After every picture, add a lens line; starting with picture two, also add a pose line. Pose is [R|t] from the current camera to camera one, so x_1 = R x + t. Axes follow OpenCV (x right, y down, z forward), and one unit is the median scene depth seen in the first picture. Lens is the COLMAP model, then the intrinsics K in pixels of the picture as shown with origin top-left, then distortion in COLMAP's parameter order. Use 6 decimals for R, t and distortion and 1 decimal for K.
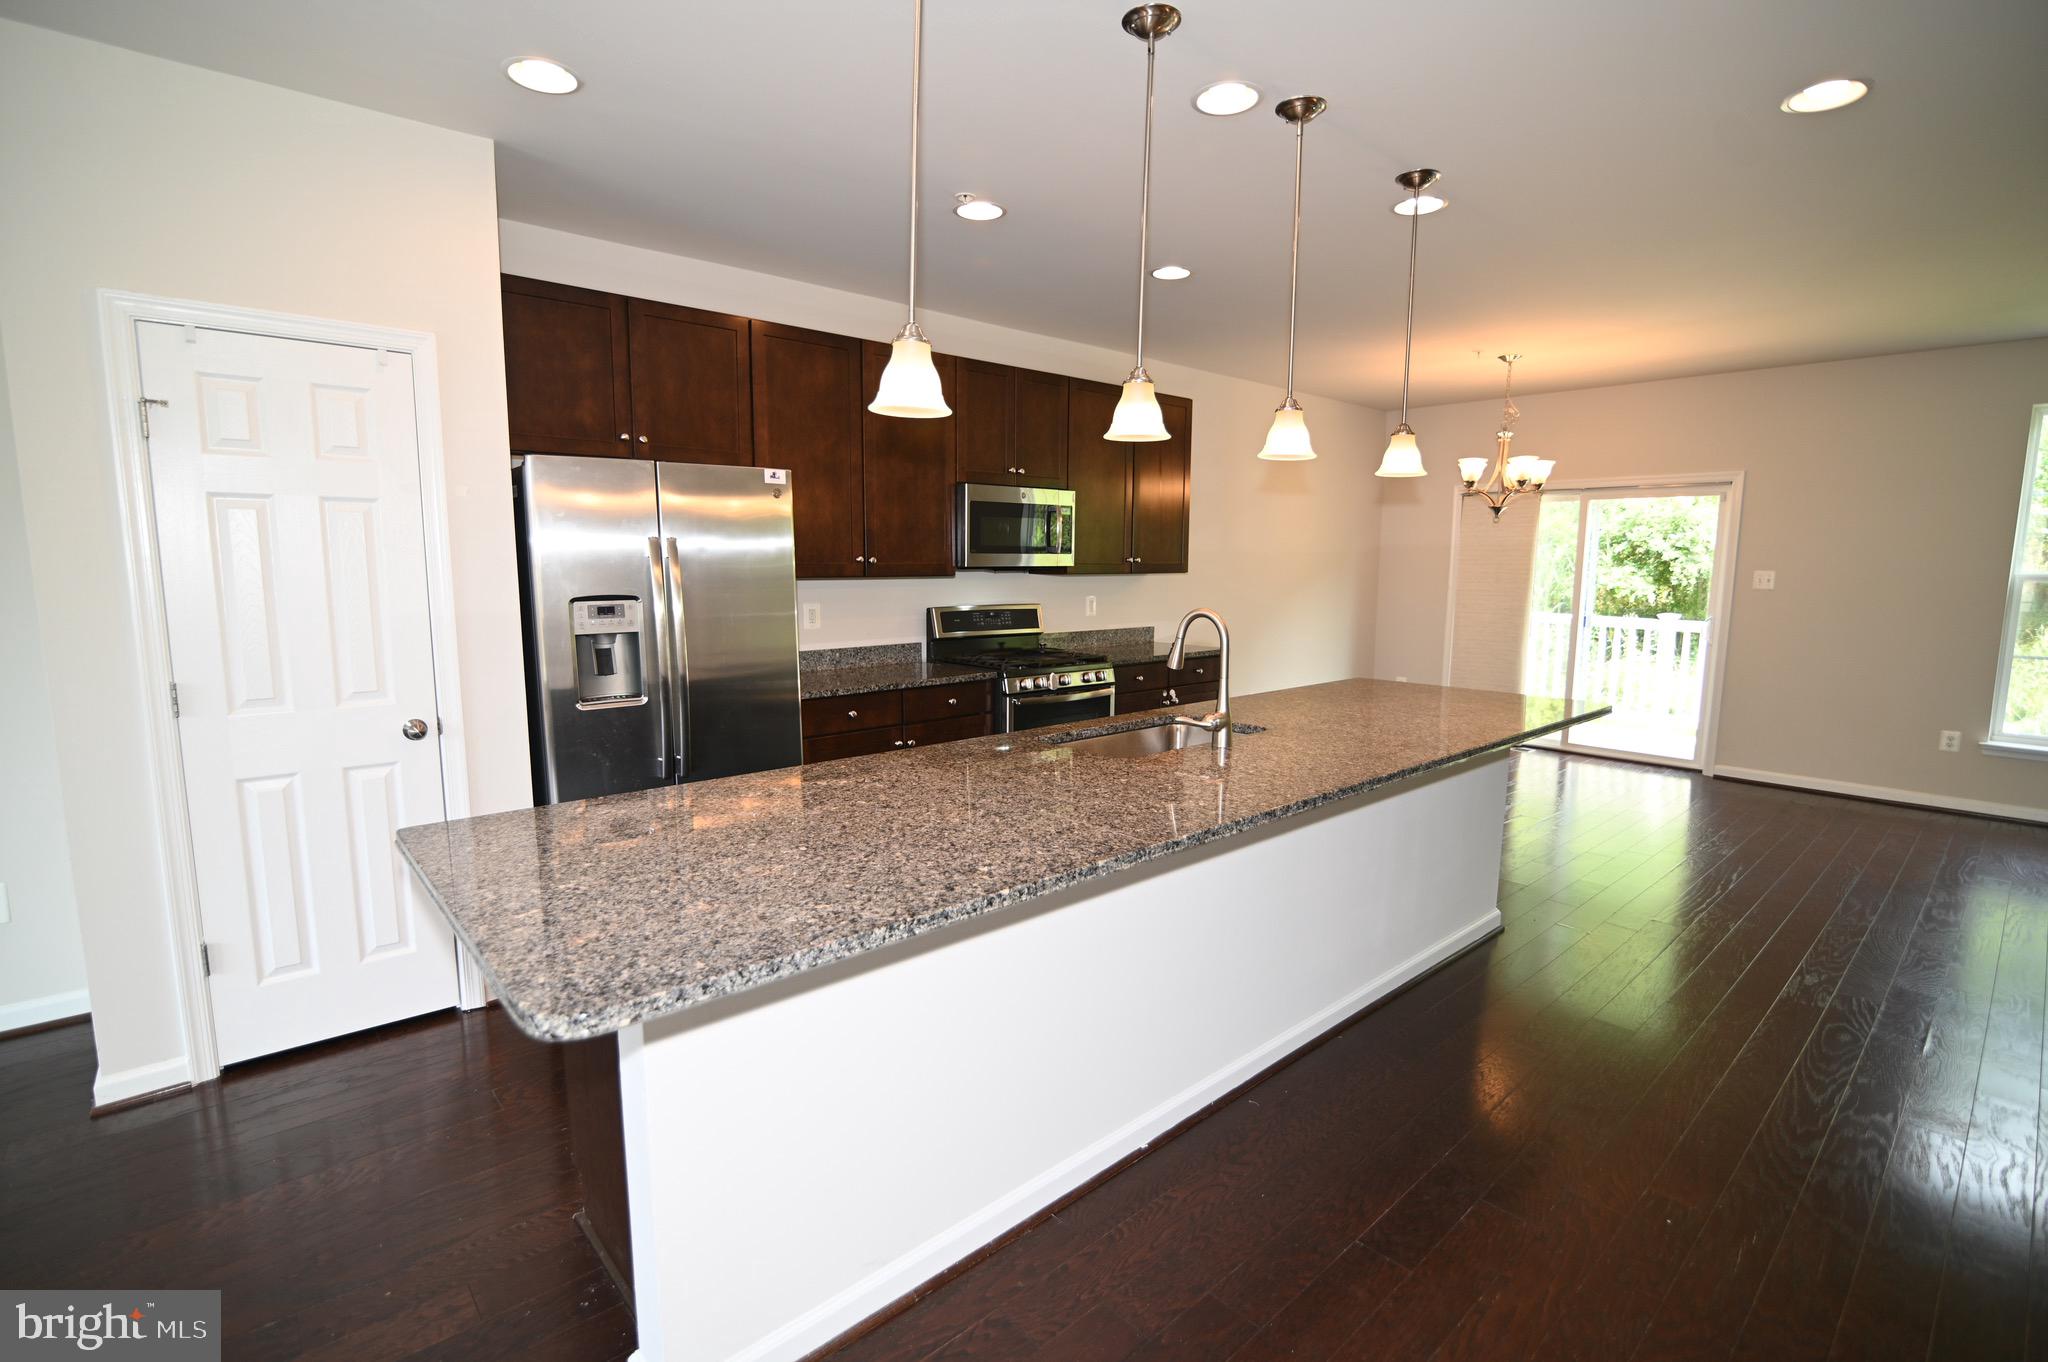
lens RADIAL K [[929.6, 0, 1022.1], [0, 929.6, 683.5], [0, 0, 1]] dist [-0.015290, 0.000127]
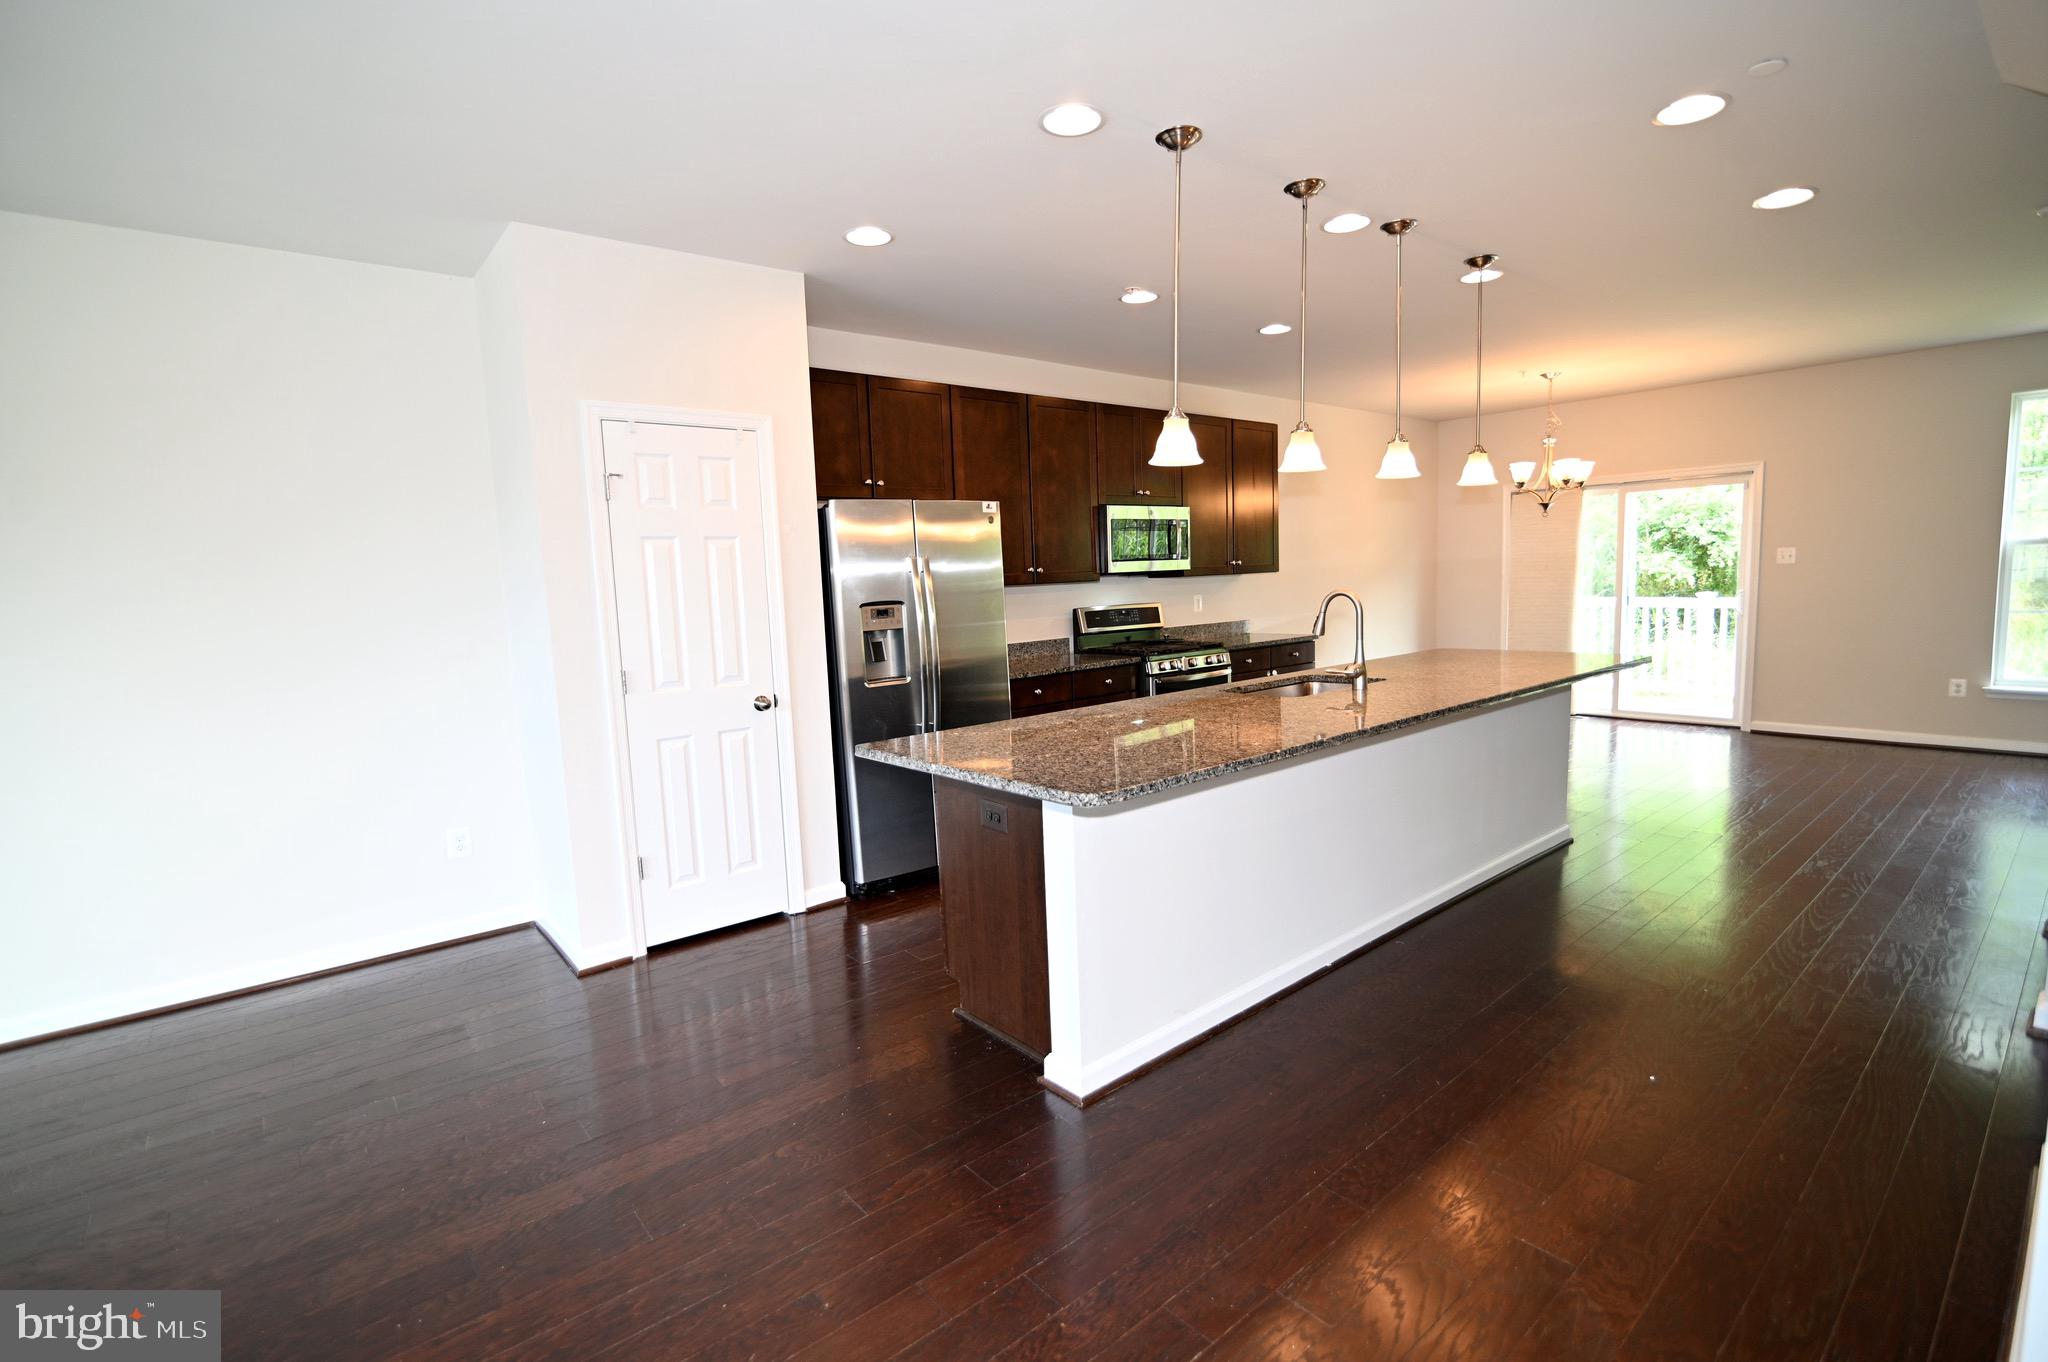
lens RADIAL K [[930.0, 0, 1027.8], [0, 930.0, 686.2], [0, 0, 1]] dist [-0.014278, -0.000191]
pose [[0.998627, -0.041111, -0.032471, -0.127357], [0.040617, 0.999051, -0.015745, 0.036354], [0.033088, 0.014404, 0.999349, -0.212331]]
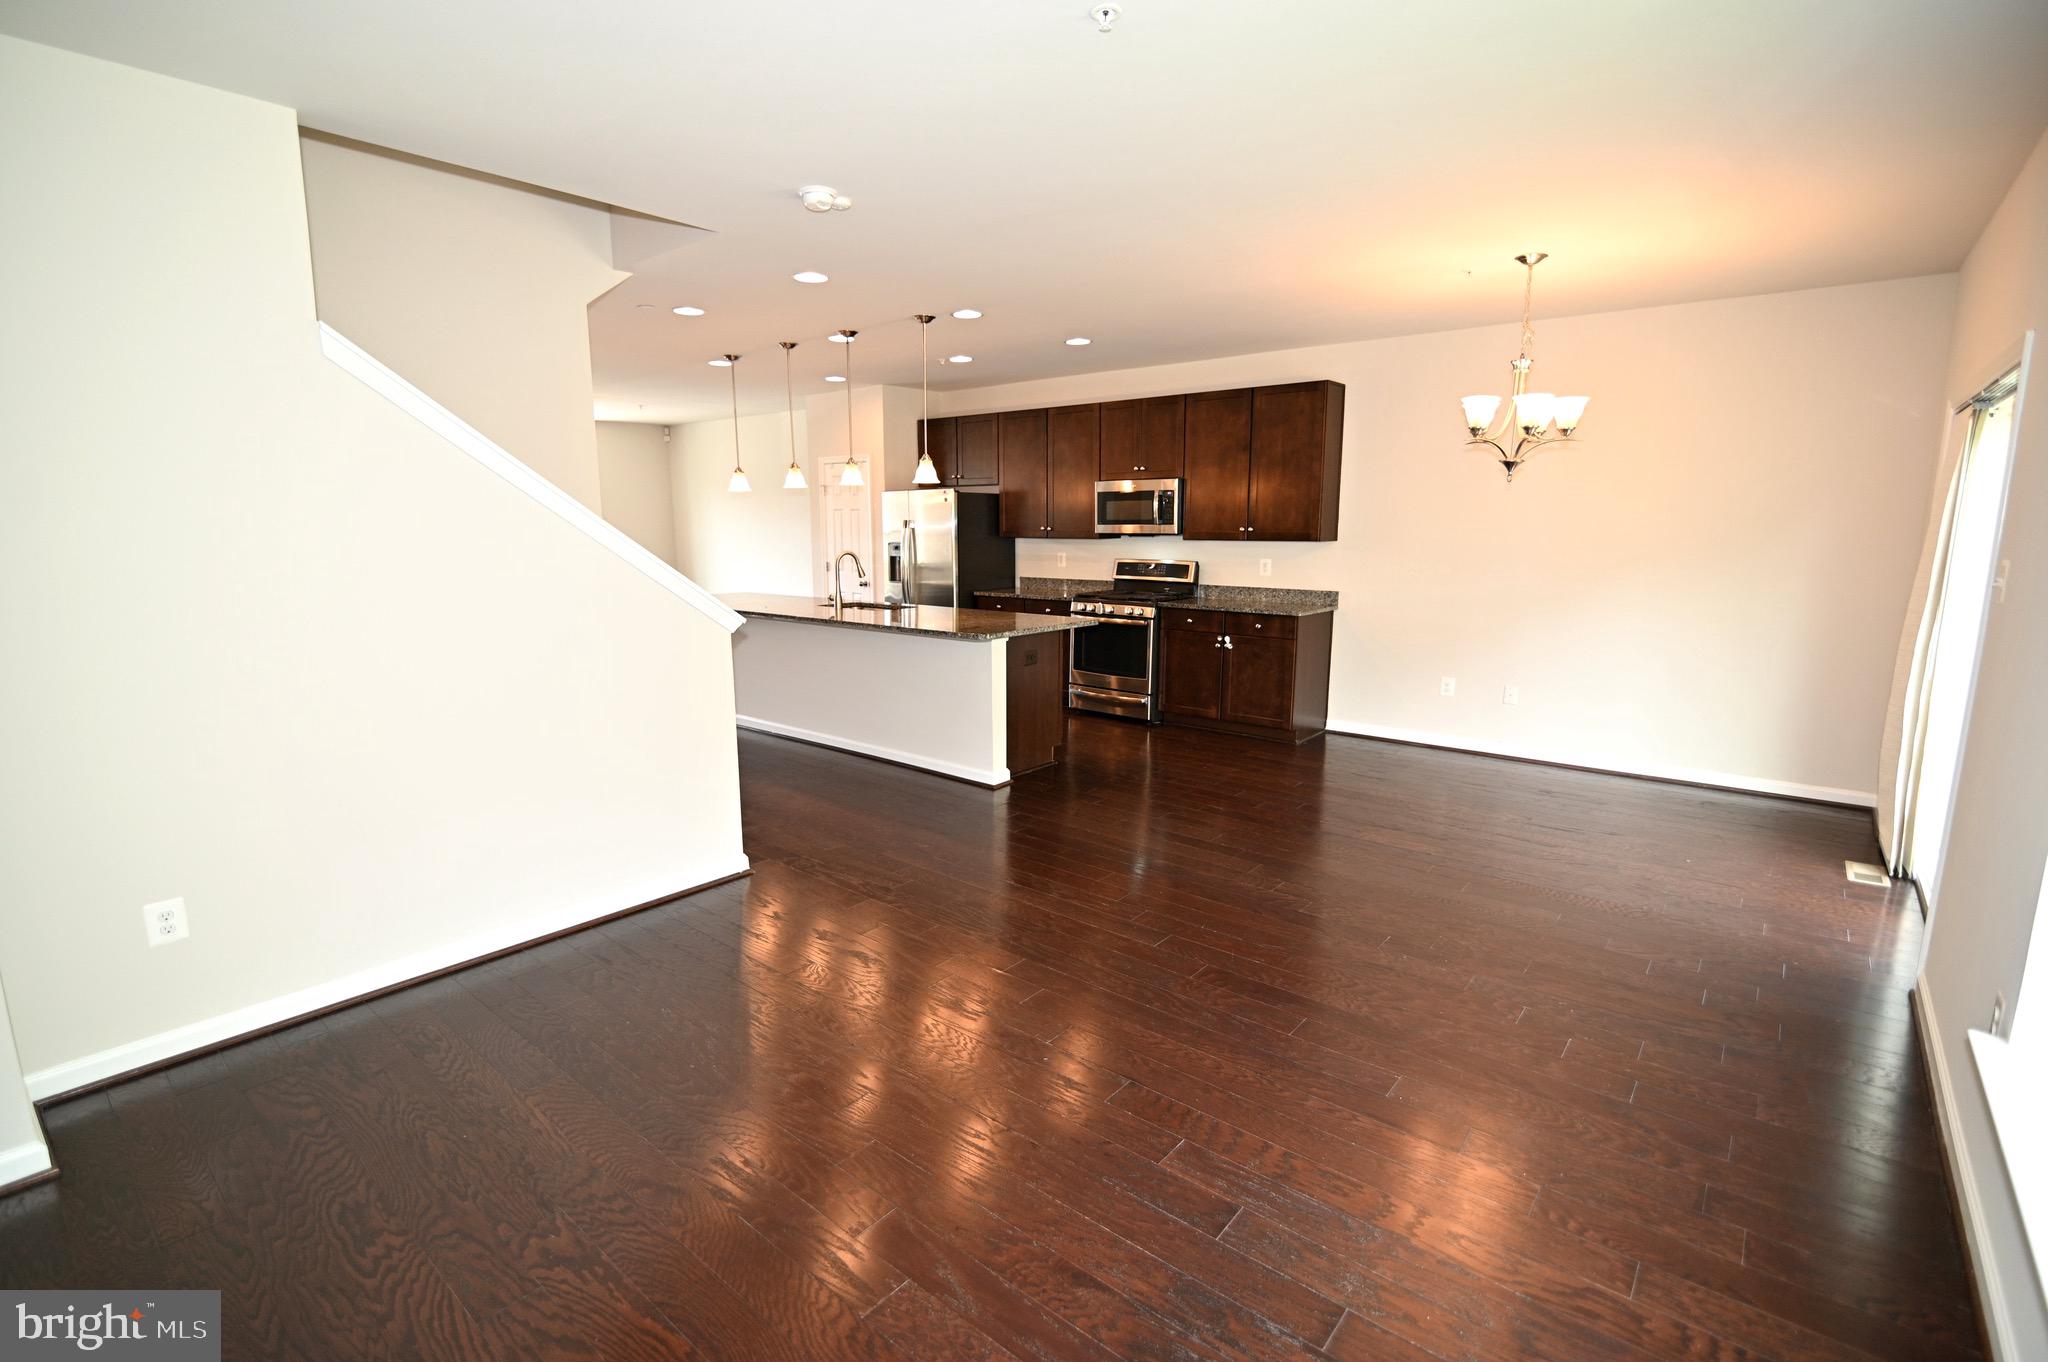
lens RADIAL K [[929.6, 0, 1022.1], [0, 929.6, 683.5], [0, 0, 1]] dist [-0.015290, 0.000127]
pose [[0.152017, 0.168420, -0.973923, 1.467464], [-0.126365, 0.980600, 0.149850, -0.090891], [0.980267, 0.100290, 0.170350, 0.597075]]
